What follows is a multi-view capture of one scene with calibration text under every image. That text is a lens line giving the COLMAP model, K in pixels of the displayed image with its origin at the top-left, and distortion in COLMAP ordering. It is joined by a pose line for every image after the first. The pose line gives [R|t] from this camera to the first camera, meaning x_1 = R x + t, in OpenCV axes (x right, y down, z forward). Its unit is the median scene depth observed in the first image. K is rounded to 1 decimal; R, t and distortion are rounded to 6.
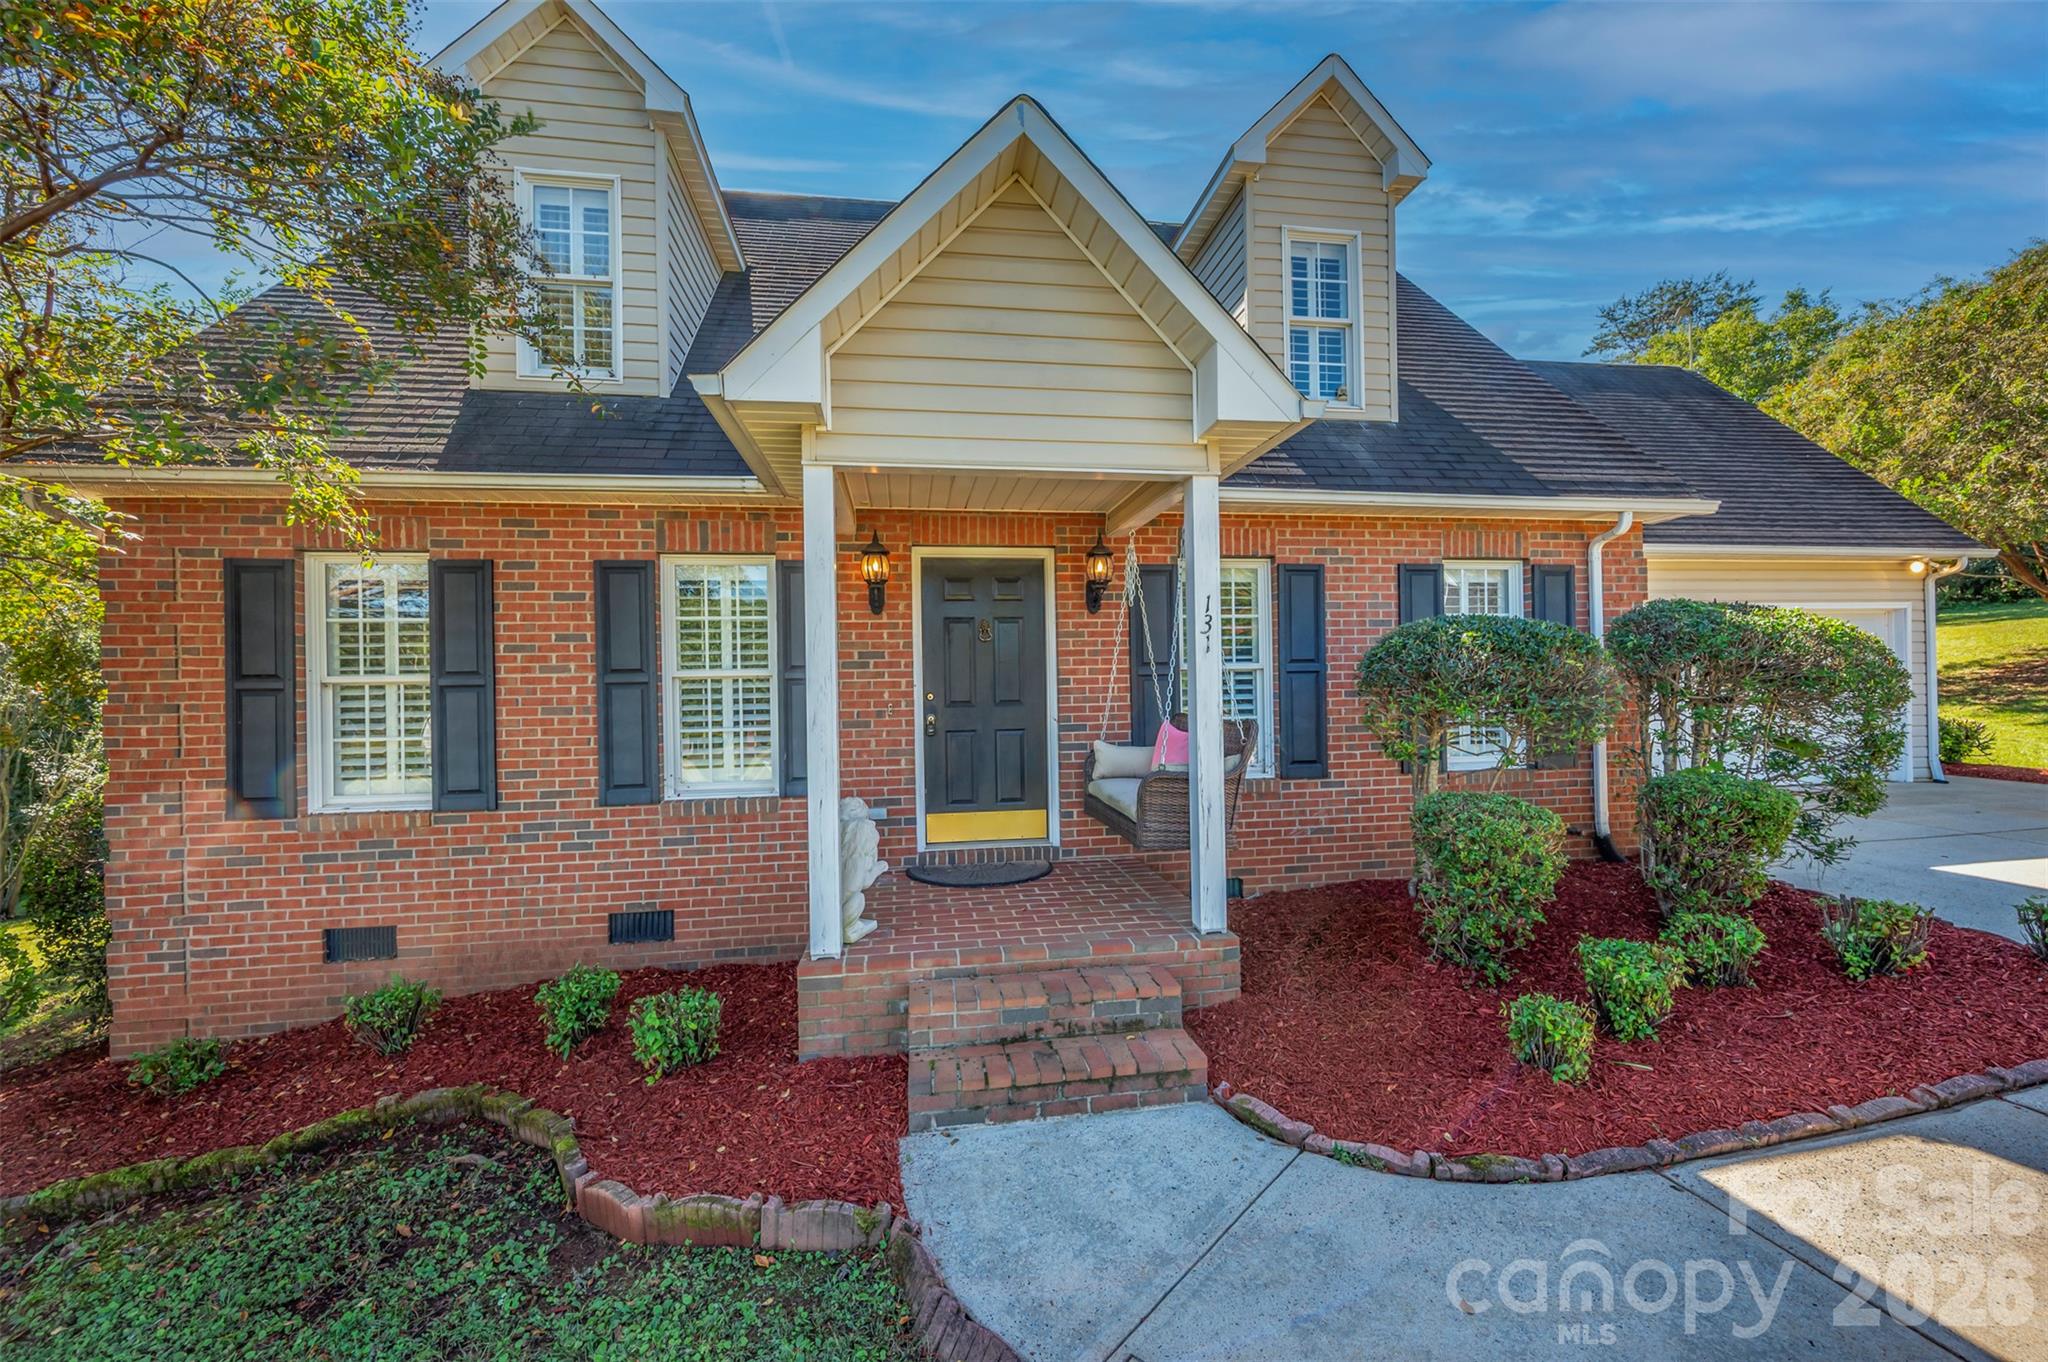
lens RADIAL K [[805.9, 0, 1026.9], [0, 805.9, 688.0], [0, 0, 1]] dist [-0.002656, 0.000435]
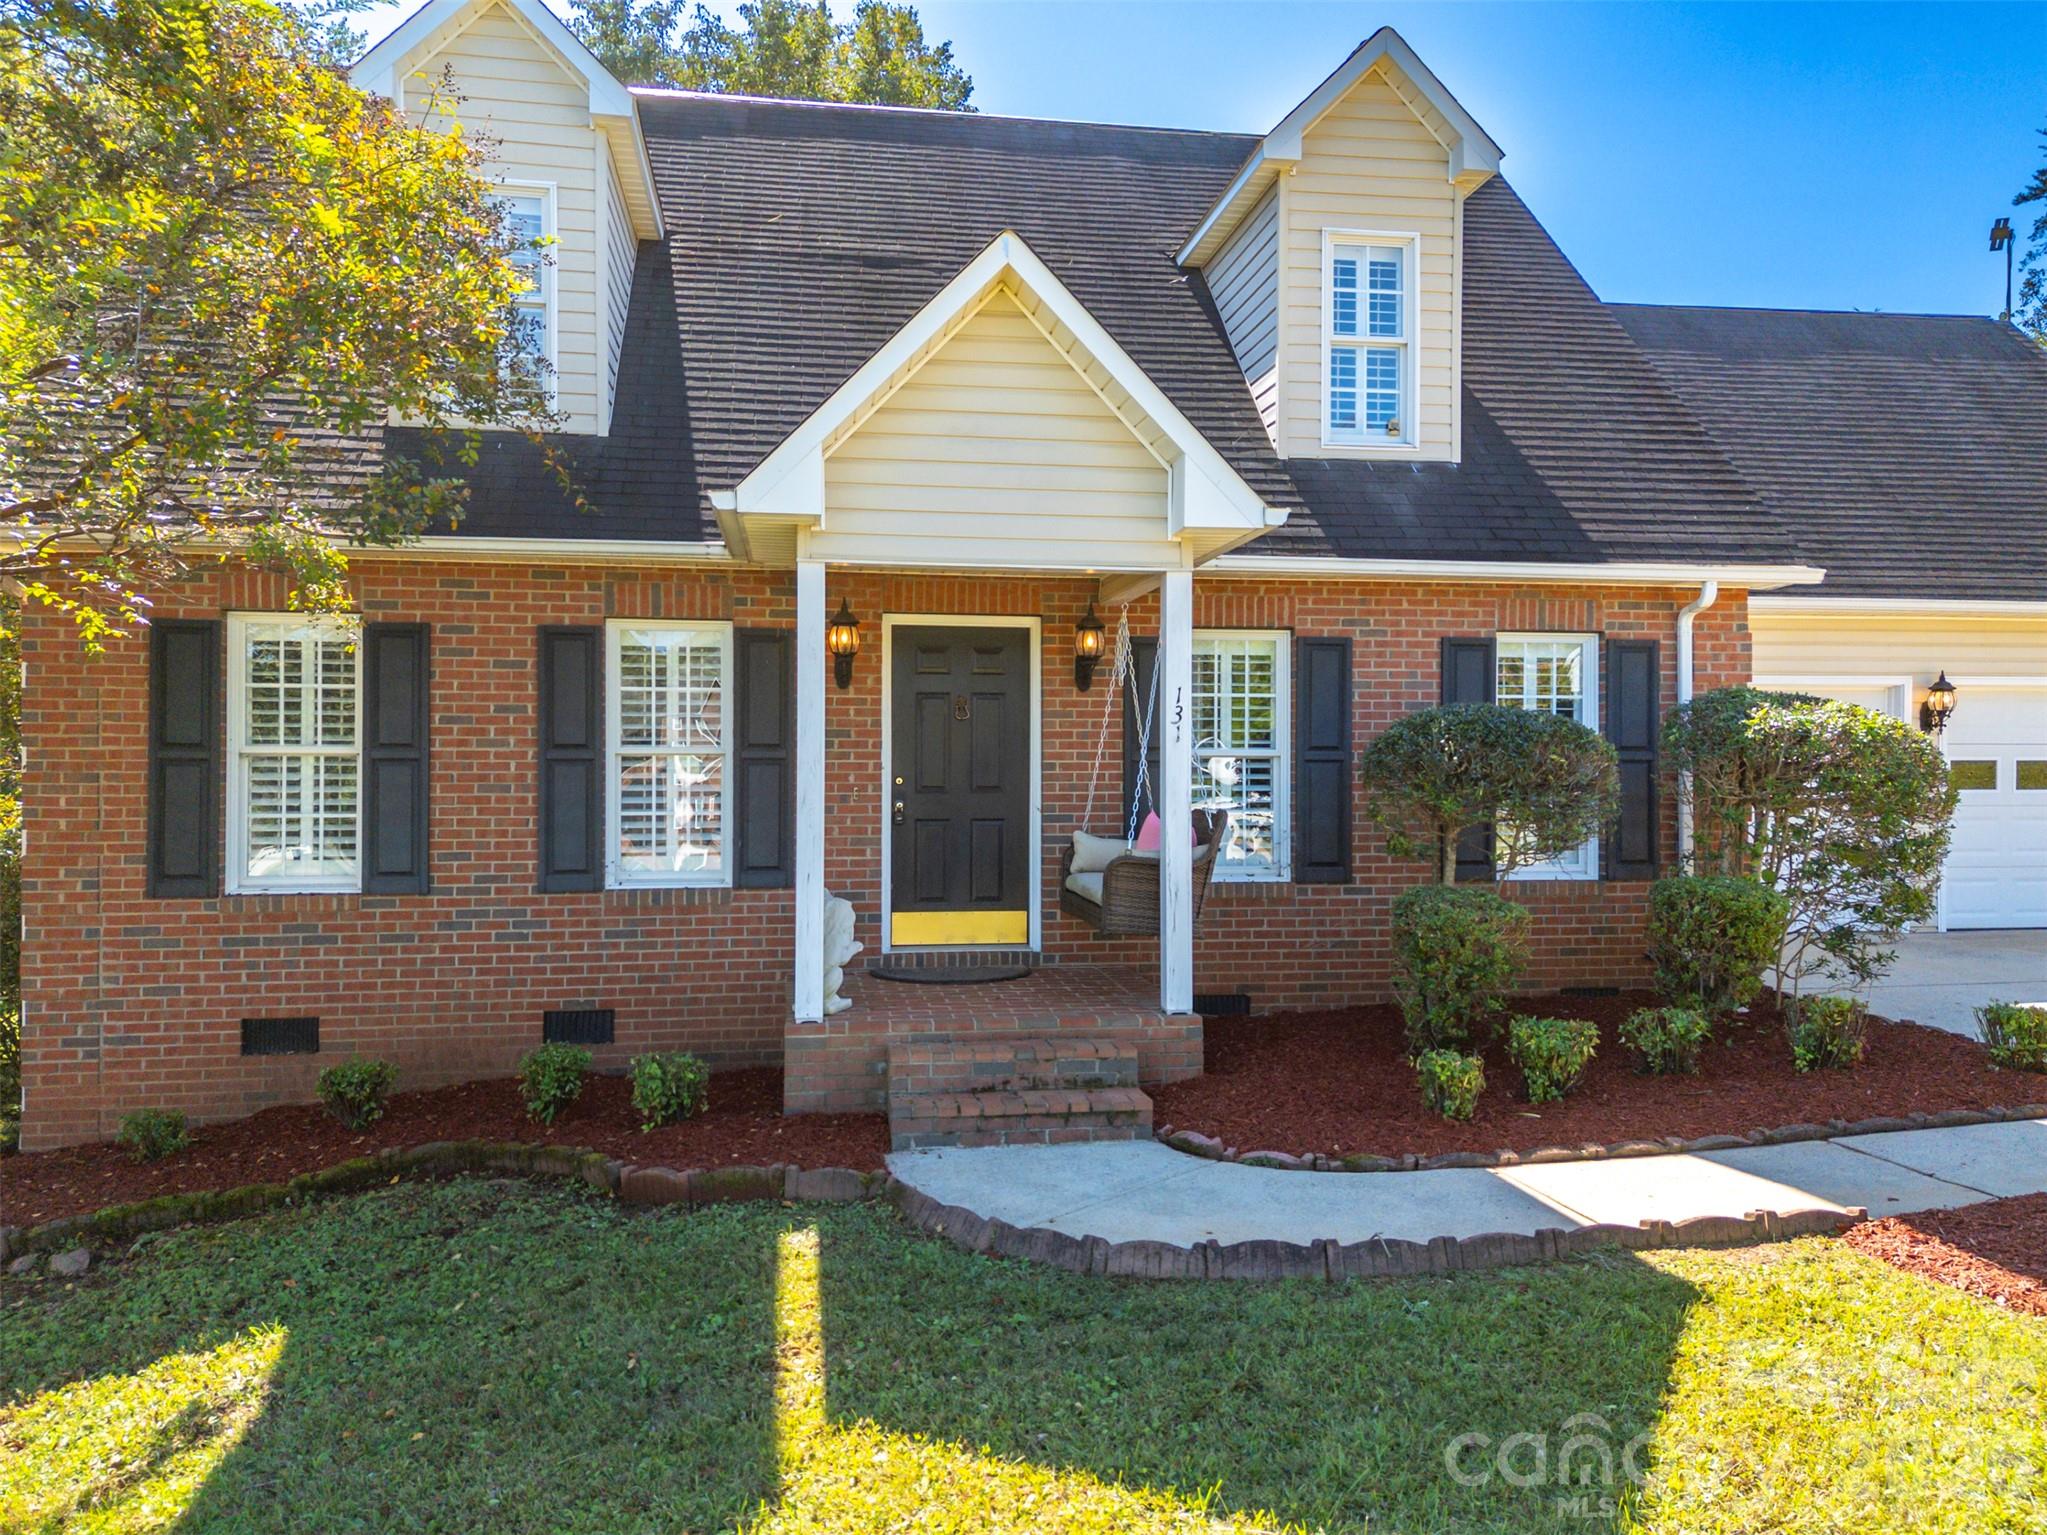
lens RADIAL K [[1499.3, 0, 1021.0], [0, 1499.3, 765.2], [0, 0, 1]] dist [0.072727, -0.063625]
pose [[0.999808, 0.019028, -0.004711, 0.024743], [-0.019053, 0.999804, -0.005406, 0.000032], [0.004607, 0.005495, 0.999974, -0.716883]]
